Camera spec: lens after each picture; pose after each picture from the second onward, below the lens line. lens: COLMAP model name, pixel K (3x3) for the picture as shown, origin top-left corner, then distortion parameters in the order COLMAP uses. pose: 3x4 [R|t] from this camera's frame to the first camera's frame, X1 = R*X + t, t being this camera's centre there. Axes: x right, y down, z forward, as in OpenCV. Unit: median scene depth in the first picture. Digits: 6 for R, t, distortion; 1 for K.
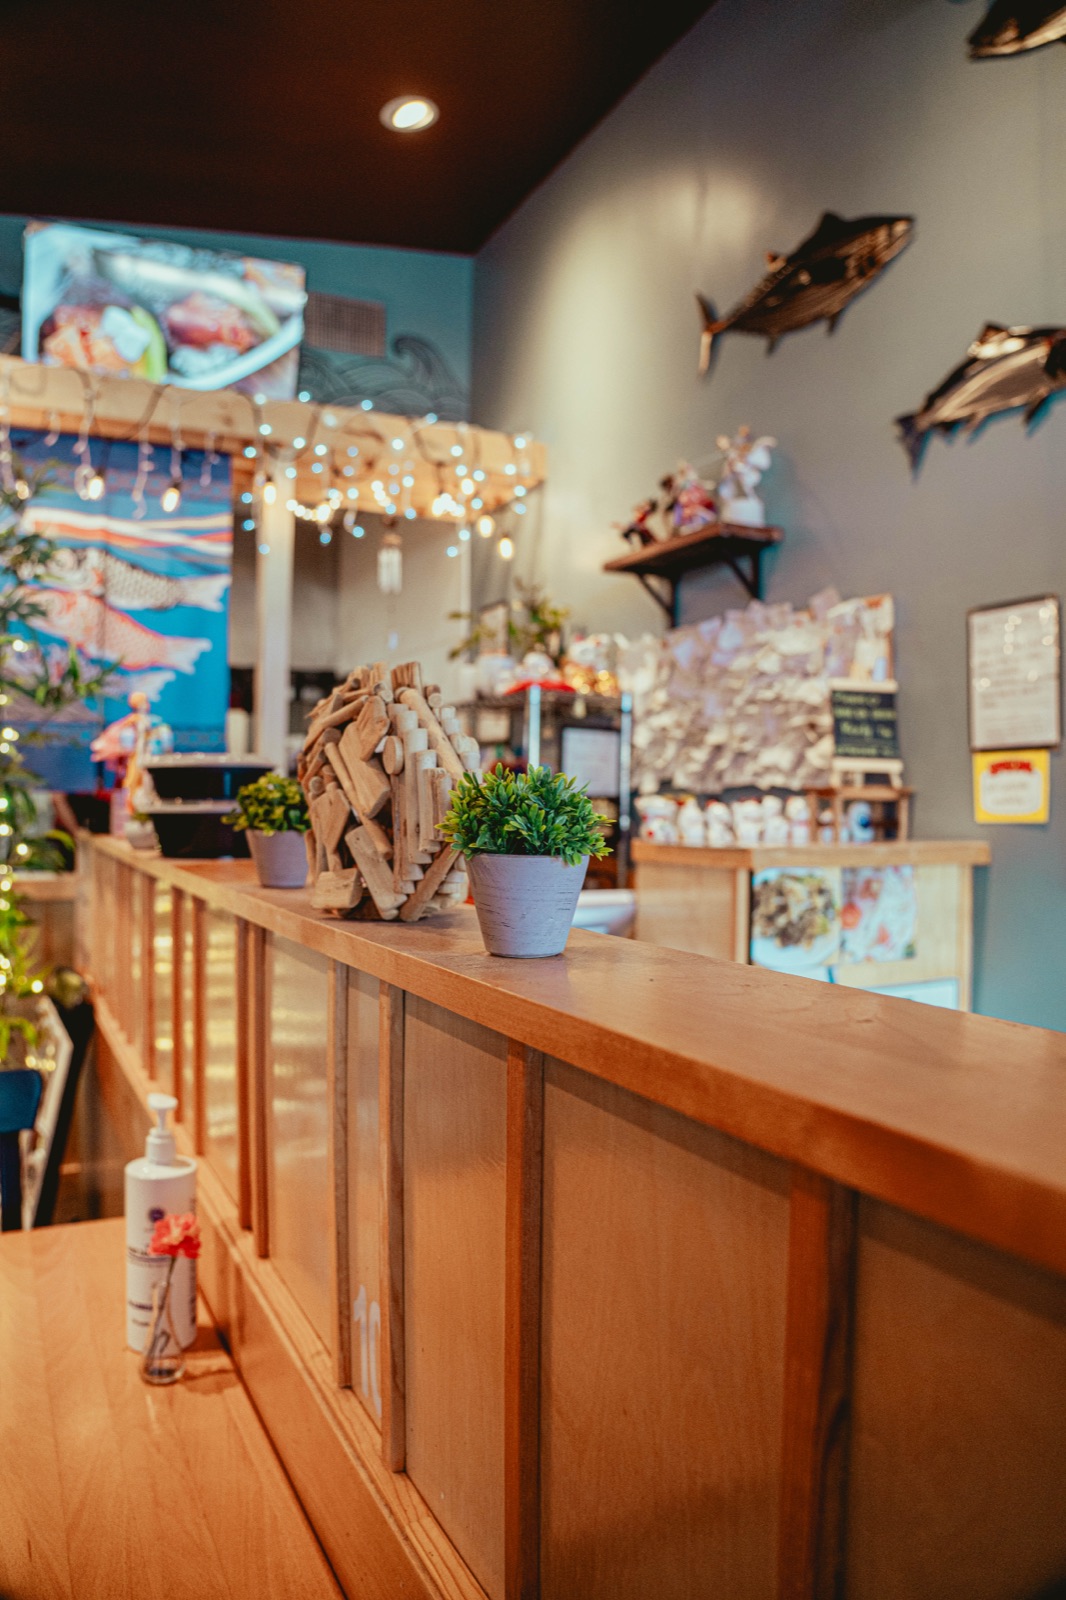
lens RADIAL K [[1095.0, 0, 533.0], [0, 1095.0, 800.0], [0, 0, 1]] dist [-0.149778, 0.080517]
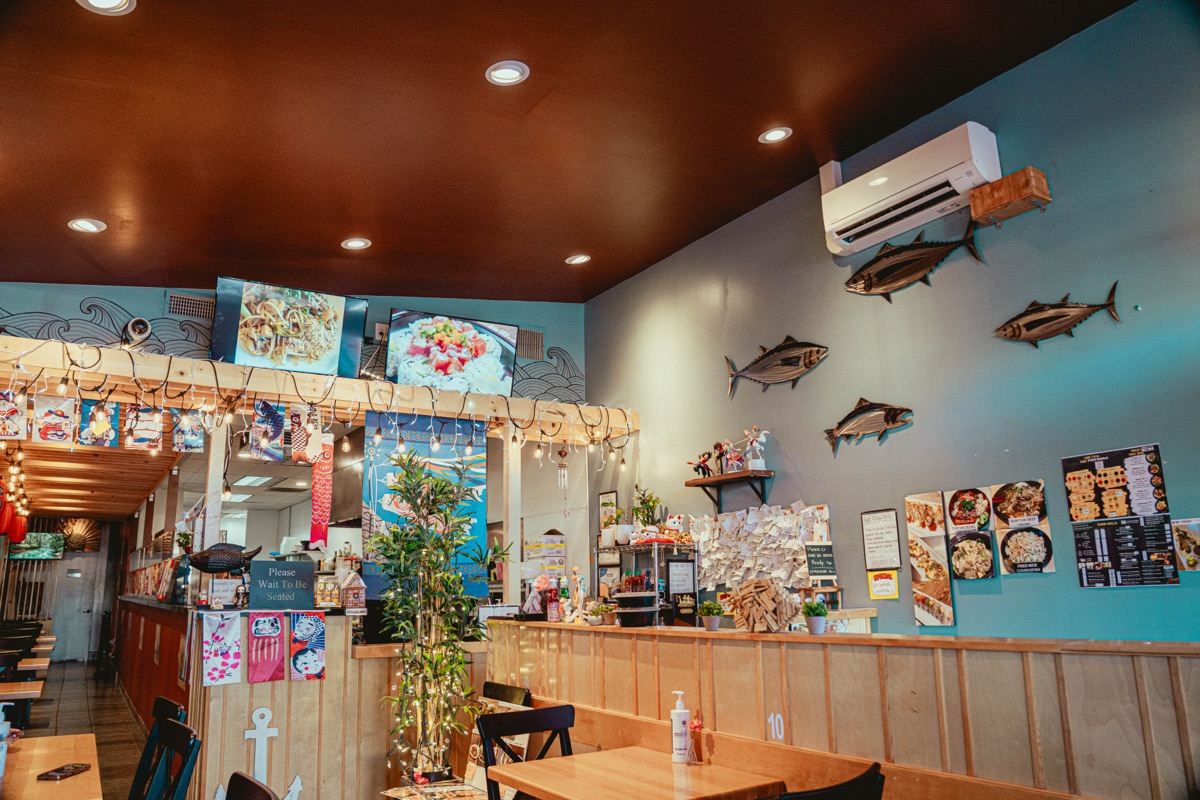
lens RADIAL K [[821.3, 0, 600.0], [0, 821.3, 400.0], [0, 0, 1]] dist [-0.149778, 0.080517]
pose [[0.993861, -0.009373, 0.110238, -0.326645], [0.033589, 0.974938, -0.219929, -0.034486], [-0.105414, 0.222281, 0.969267, -0.665524]]
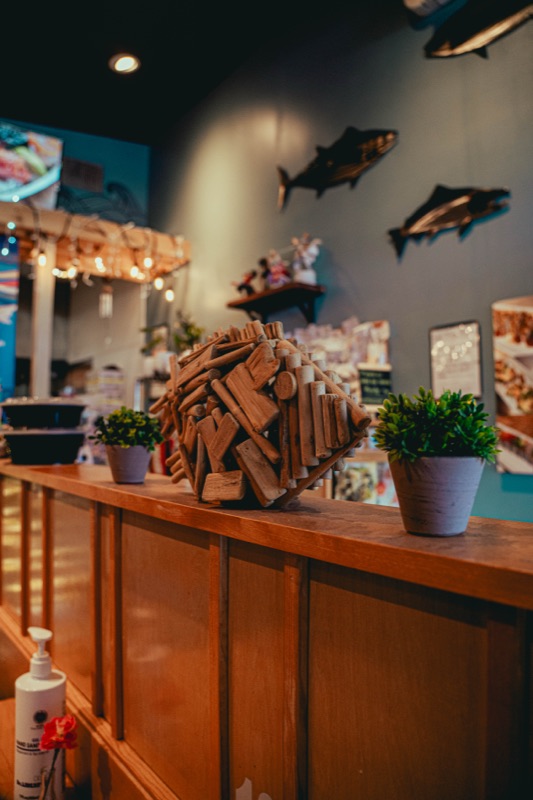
lens RADIAL K [[547.5, 0, 266.5], [0, 547.5, 400.0], [0, 0, 1]] dist [-0.149778, 0.080517]
pose [[0.979732, 0.001301, 0.200310, -0.068685], [0.009914, 0.998439, -0.054972, 0.003268], [-0.200069, 0.055843, 0.978189, 0.082810]]
